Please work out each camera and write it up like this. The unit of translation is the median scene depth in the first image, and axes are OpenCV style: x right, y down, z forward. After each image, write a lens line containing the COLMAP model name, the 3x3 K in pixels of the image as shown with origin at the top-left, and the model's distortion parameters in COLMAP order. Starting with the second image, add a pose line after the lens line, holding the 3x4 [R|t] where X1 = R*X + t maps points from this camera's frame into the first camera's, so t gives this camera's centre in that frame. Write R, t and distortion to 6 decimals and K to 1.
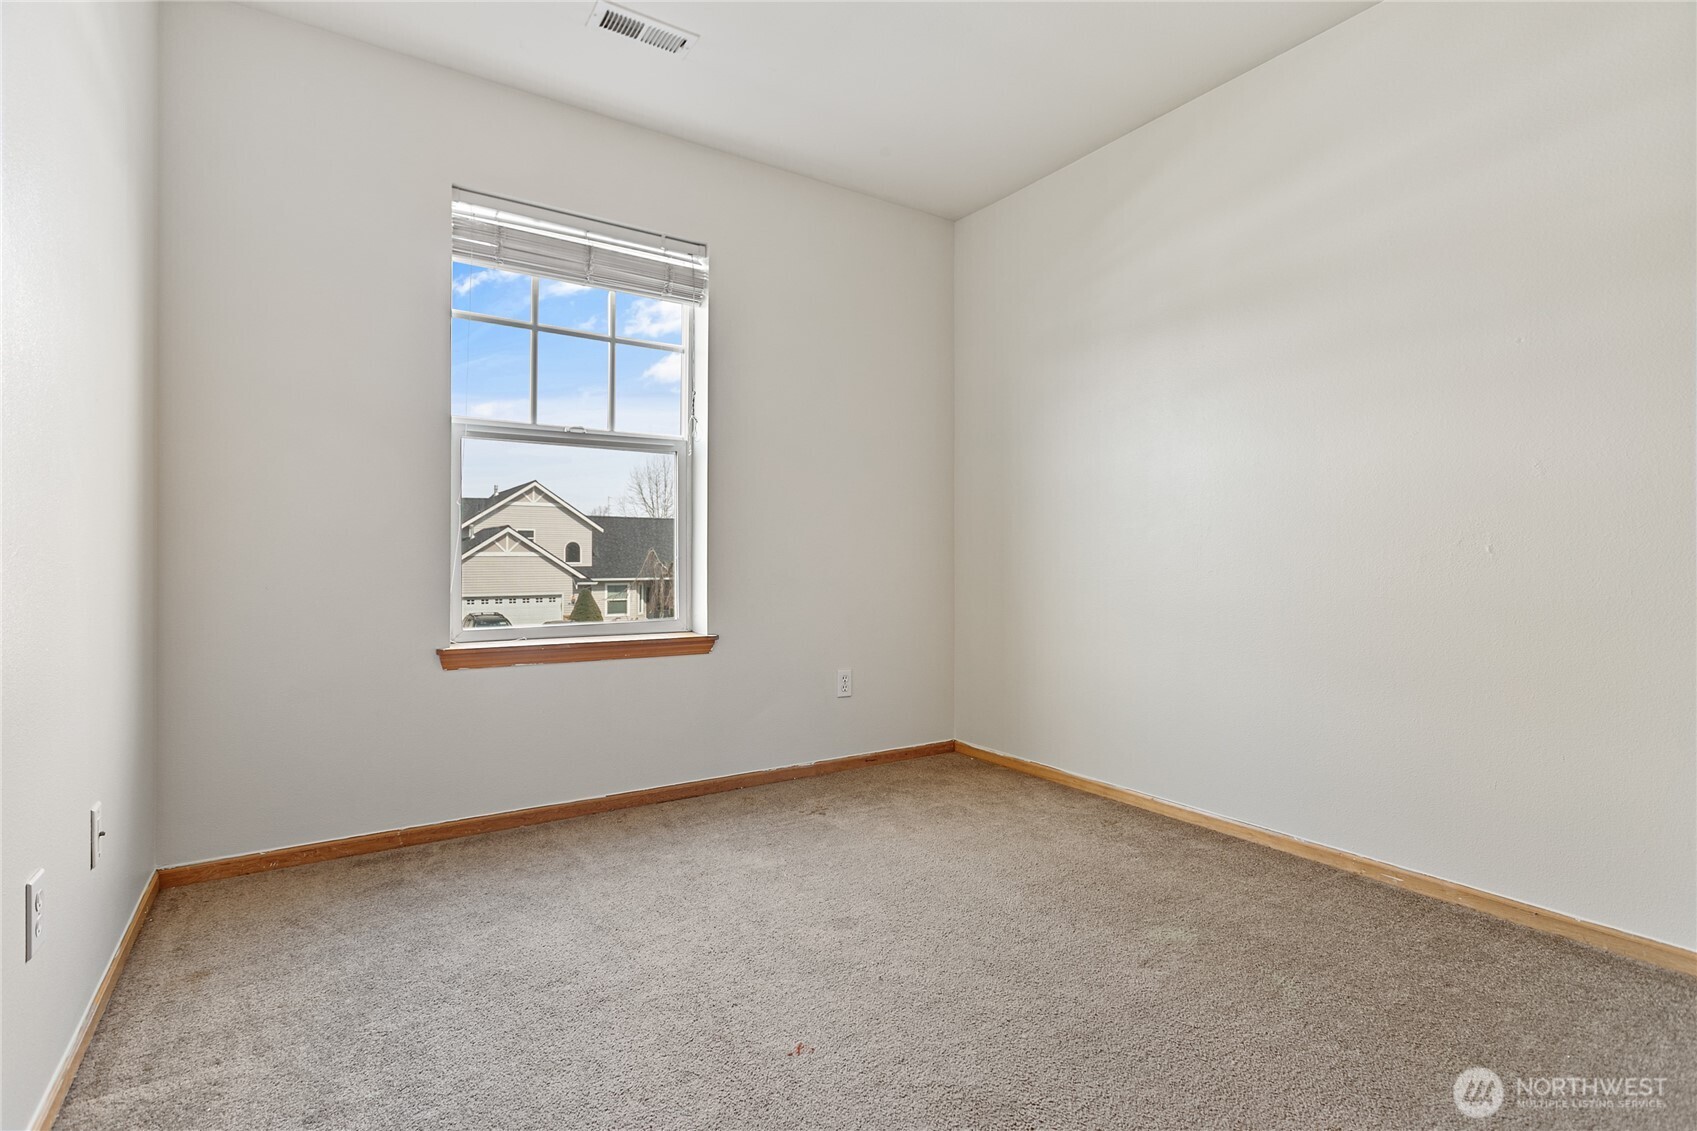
lens RADIAL K [[813.6, 0, 837.8], [0, 813.6, 563.4], [0, 0, 1]] dist [0.000898, 0.002371]
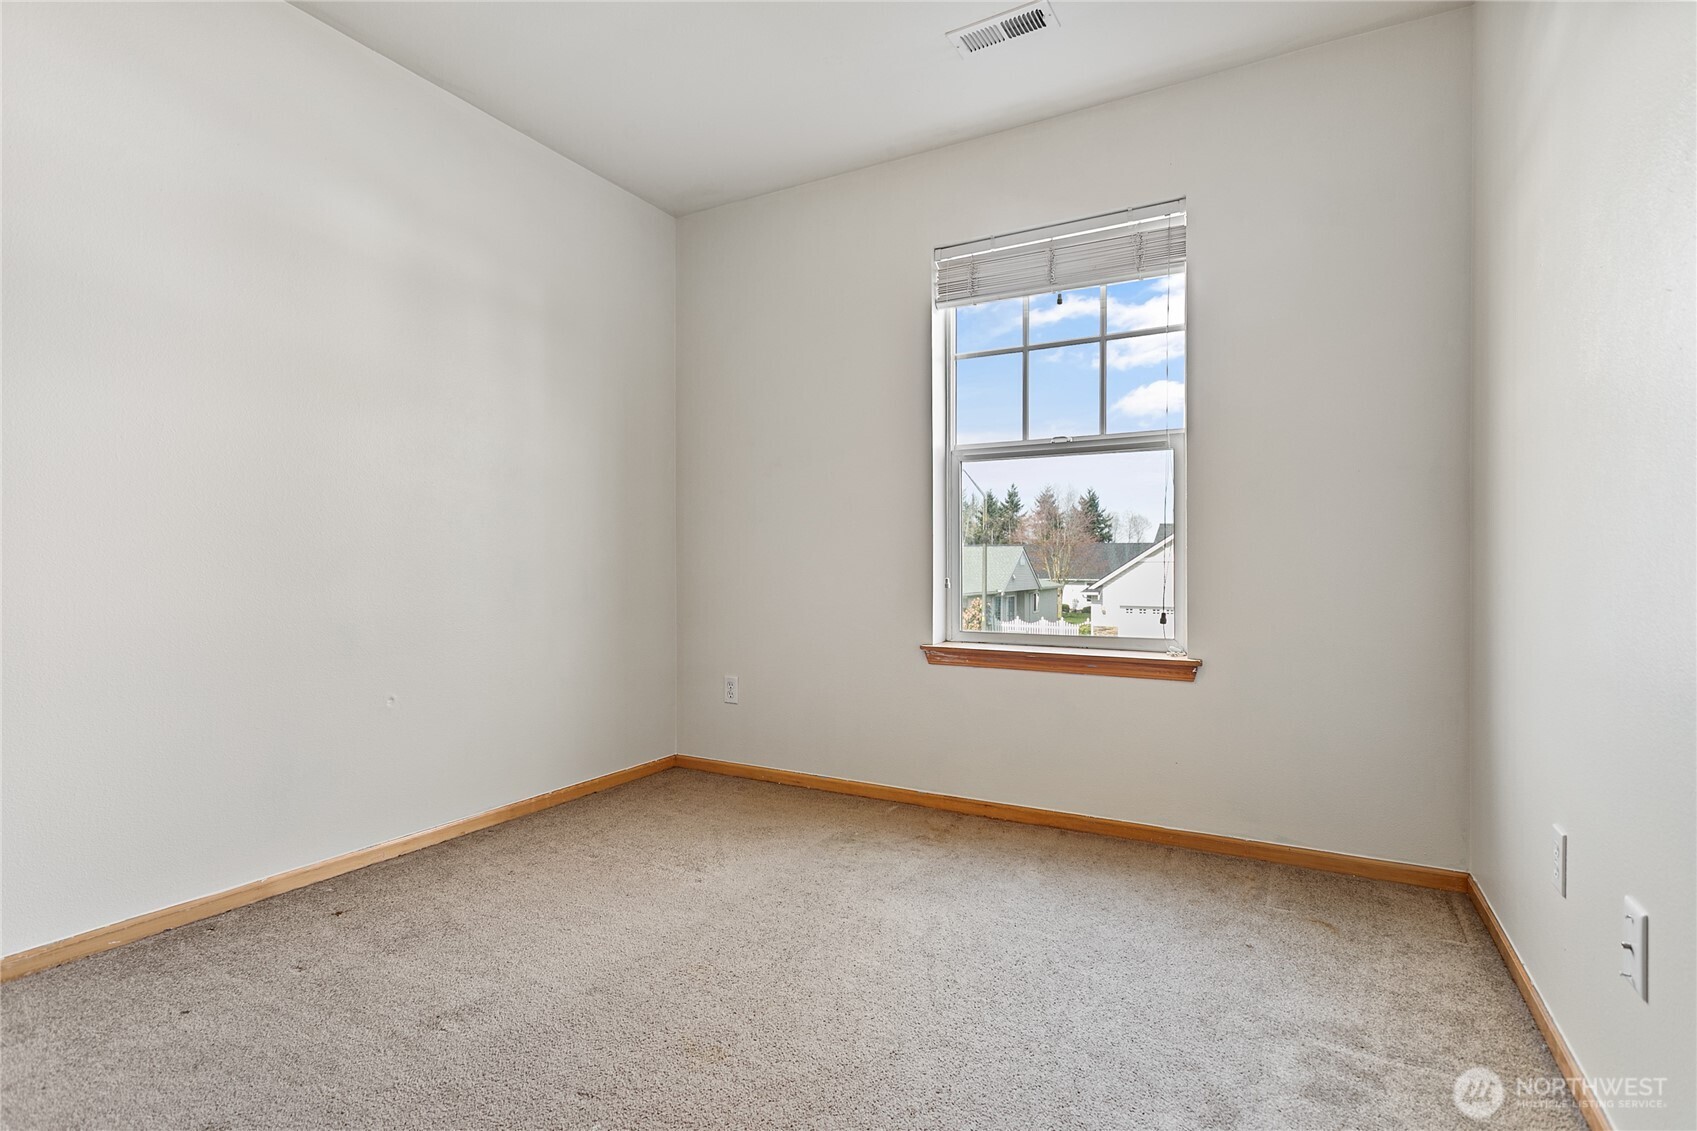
lens RADIAL K [[813.6, 0, 837.9], [0, 813.6, 566.8], [0, 0, 1]] dist [0.000898, 0.002371]
pose [[0.457756, -0.004822, -0.889065, 0.450158], [-0.006366, 0.999942, -0.008701, 0.002206], [0.889055, 0.009643, 0.457699, 0.310153]]
